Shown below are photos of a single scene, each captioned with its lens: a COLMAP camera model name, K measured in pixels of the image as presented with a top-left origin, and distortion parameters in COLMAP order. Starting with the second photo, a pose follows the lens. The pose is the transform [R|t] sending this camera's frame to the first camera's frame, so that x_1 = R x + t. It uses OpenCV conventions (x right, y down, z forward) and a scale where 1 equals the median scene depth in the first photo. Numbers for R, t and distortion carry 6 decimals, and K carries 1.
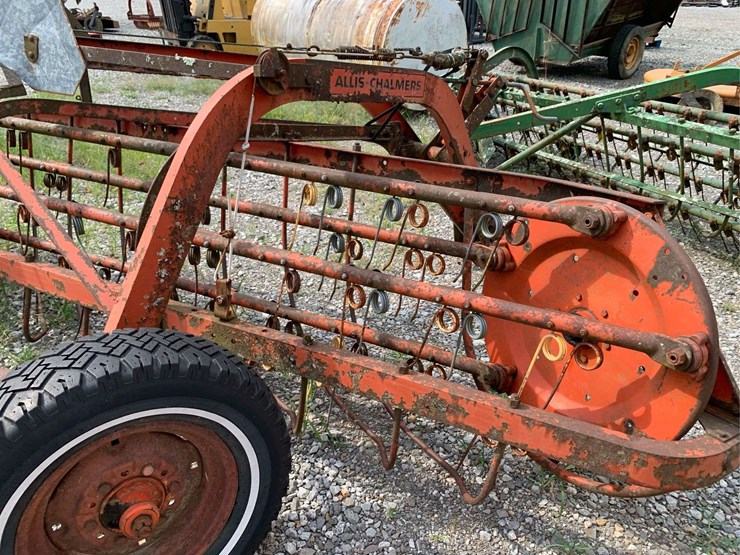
lens RADIAL K [[572.0, 0, 368.2], [0, 572.0, 268.5], [0, 0, 1]] dist [0.010626, -0.003417]
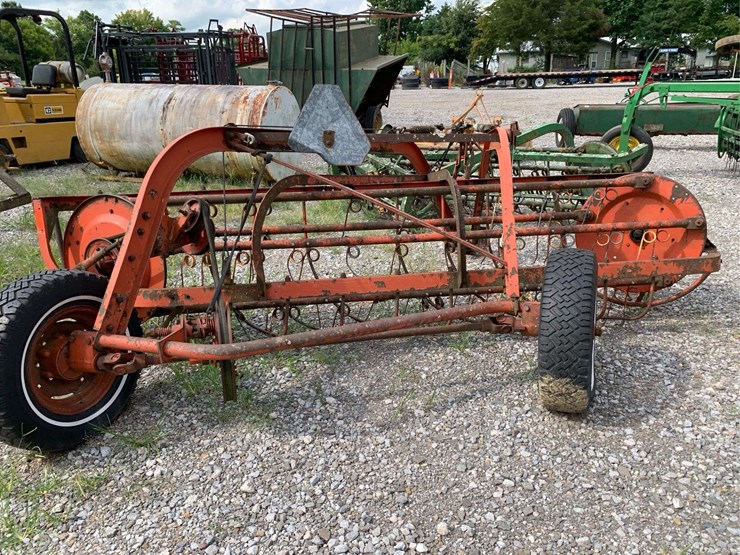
lens RADIAL K [[572.0, 0, 372.1], [0, 572.0, 273.3], [0, 0, 1]] dist [0.010626, -0.003417]
pose [[0.836705, -0.205204, 0.507756, -0.820275], [0.268125, 0.961921, -0.053080, 0.046560], [-0.477529, 0.180554, 0.859864, -0.187677]]
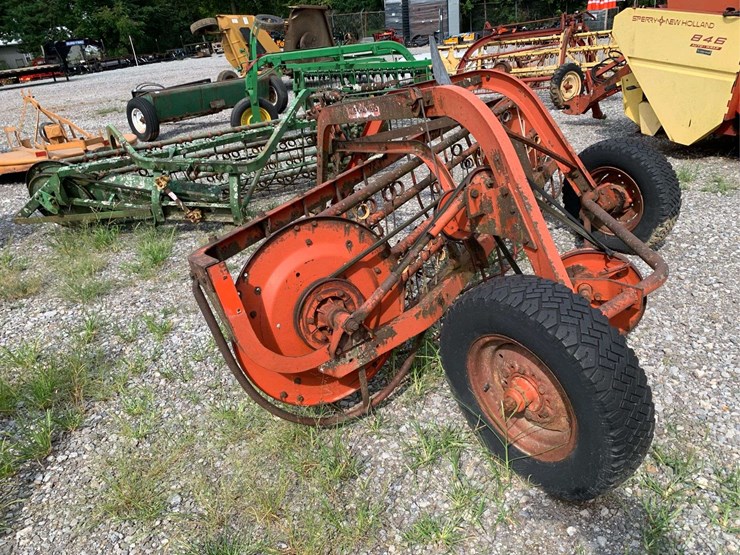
lens RADIAL K [[572.0, 0, 374.6], [0, 572.0, 286.2], [0, 0, 1]] dist [0.010626, -0.003417]
pose [[0.005648, -0.422923, 0.906148, -1.301491], [0.534892, 0.766908, 0.354602, -0.379858], [-0.844902, 0.482689, 0.230549, 0.644459]]
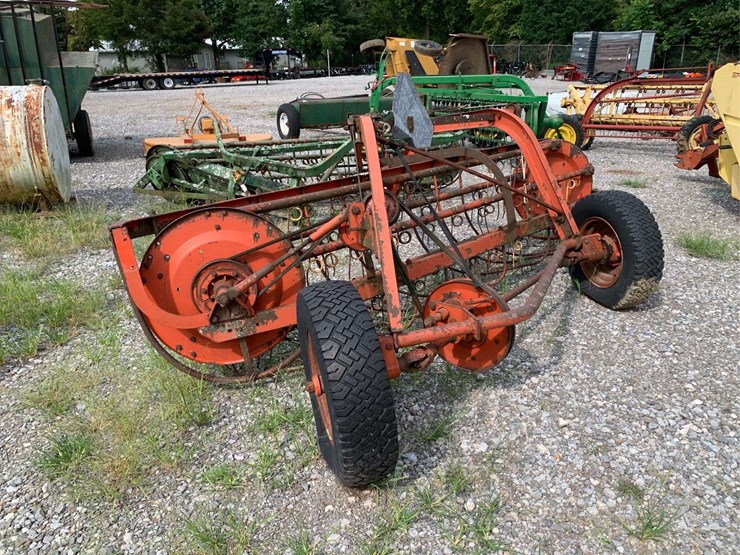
lens RADIAL K [[572.0, 0, 374.2], [0, 572.0, 281.4], [0, 0, 1]] dist [0.010626, -0.003417]
pose [[0.322056, -0.351615, 0.879003, -1.346743], [0.445316, 0.875607, 0.187098, -0.210042], [-0.835448, 0.331178, 0.438574, 0.320427]]
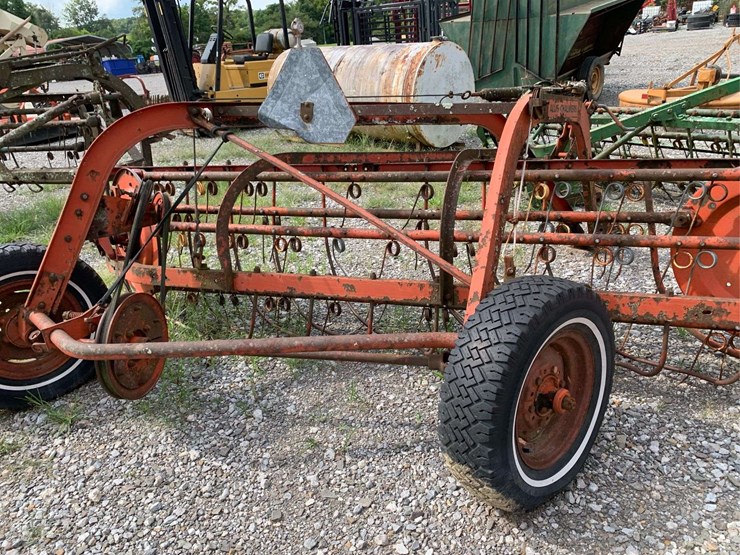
lens RADIAL K [[572.0, 0, 369.1], [0, 572.0, 271.0], [0, 0, 1]] dist [0.010626, -0.003417]
pose [[0.987423, -0.132949, 0.085554, -0.370598], [0.139521, 0.987295, -0.076045, 0.058454], [-0.074357, 0.087025, 0.993427, -0.171524]]
